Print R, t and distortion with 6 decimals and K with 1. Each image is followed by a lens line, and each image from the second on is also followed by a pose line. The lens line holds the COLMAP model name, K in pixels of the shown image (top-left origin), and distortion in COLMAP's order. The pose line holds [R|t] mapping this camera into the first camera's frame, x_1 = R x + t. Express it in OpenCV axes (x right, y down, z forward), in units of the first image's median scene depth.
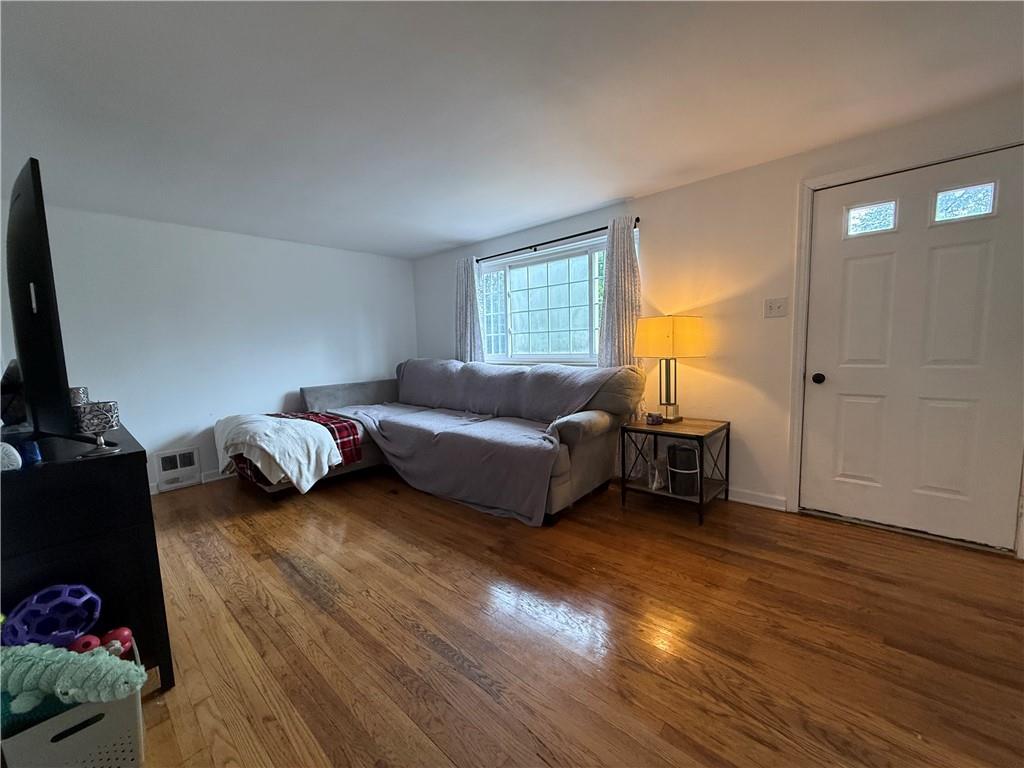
lens RADIAL K [[409.0, 0, 507.7], [0, 409.0, 383.4], [0, 0, 1]] dist [0.000231, -0.000092]
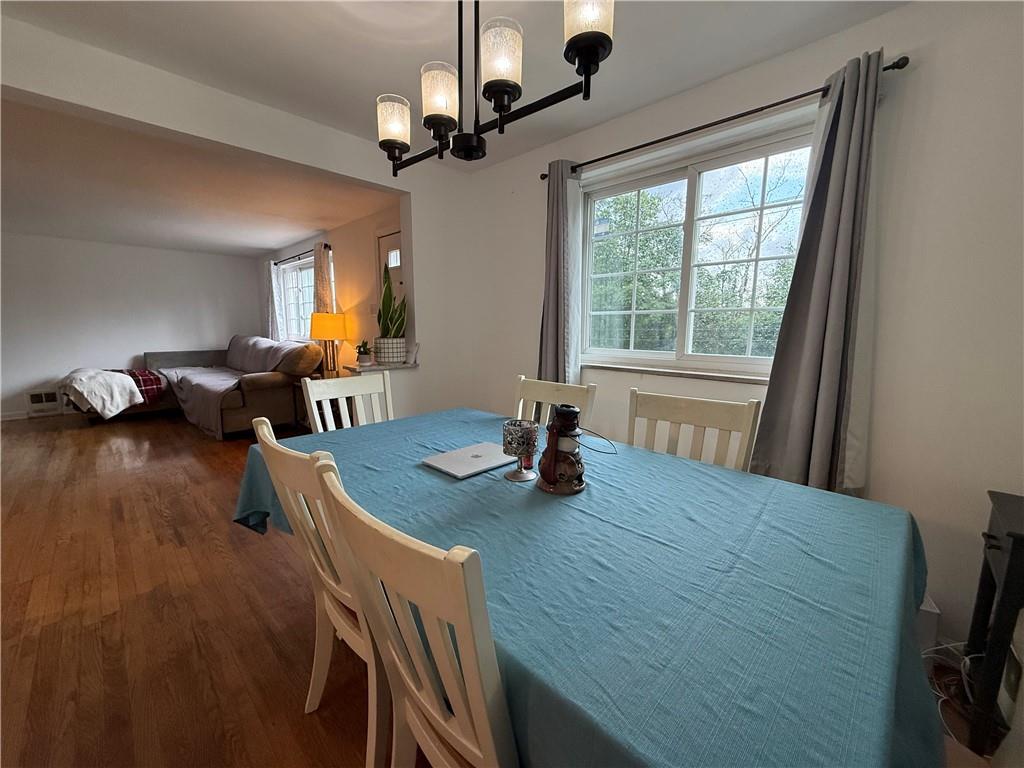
lens RADIAL K [[409.0, 0, 507.7], [0, 409.0, 383.4], [0, 0, 1]] dist [0.000231, -0.000092]
pose [[0.998711, 0.041463, -0.029285, 1.071306], [-0.040010, 0.998019, 0.048549, -0.001588], [0.031240, -0.047315, 0.998391, -0.497366]]
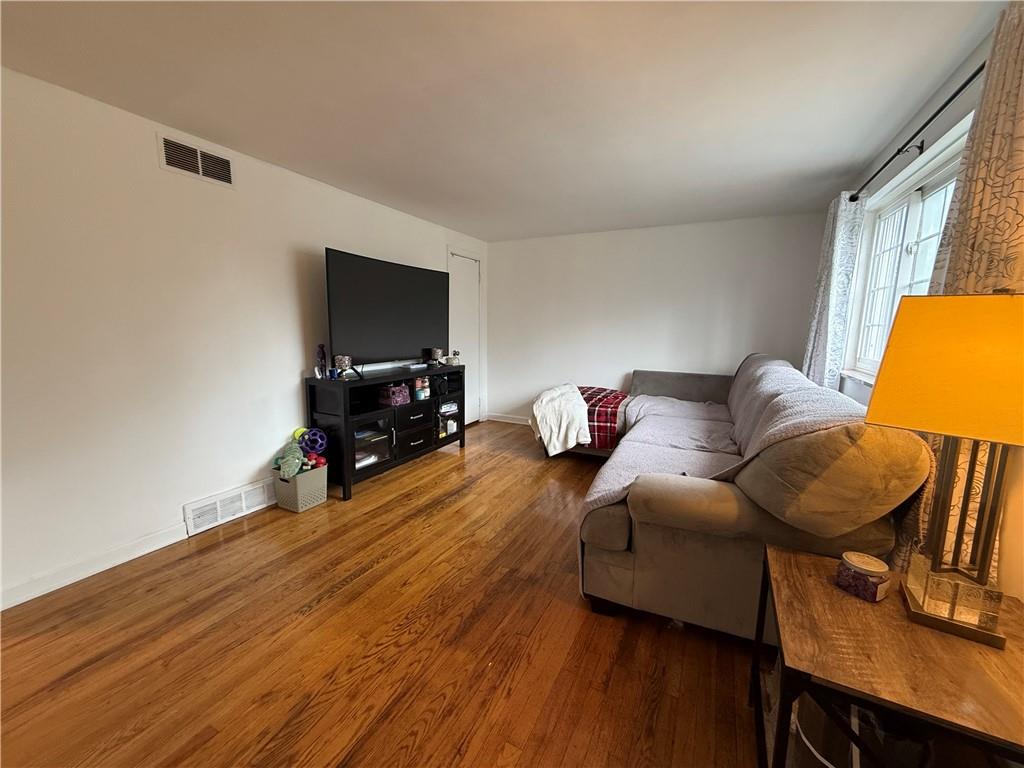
lens RADIAL K [[409.0, 0, 507.7], [0, 409.0, 383.4], [0, 0, 1]] dist [0.000231, -0.000092]
pose [[0.264049, 0.170608, -0.949300, 0.563694], [-0.113996, 0.982853, 0.144930, -0.096570], [0.957749, 0.069947, 0.278970, 0.547059]]
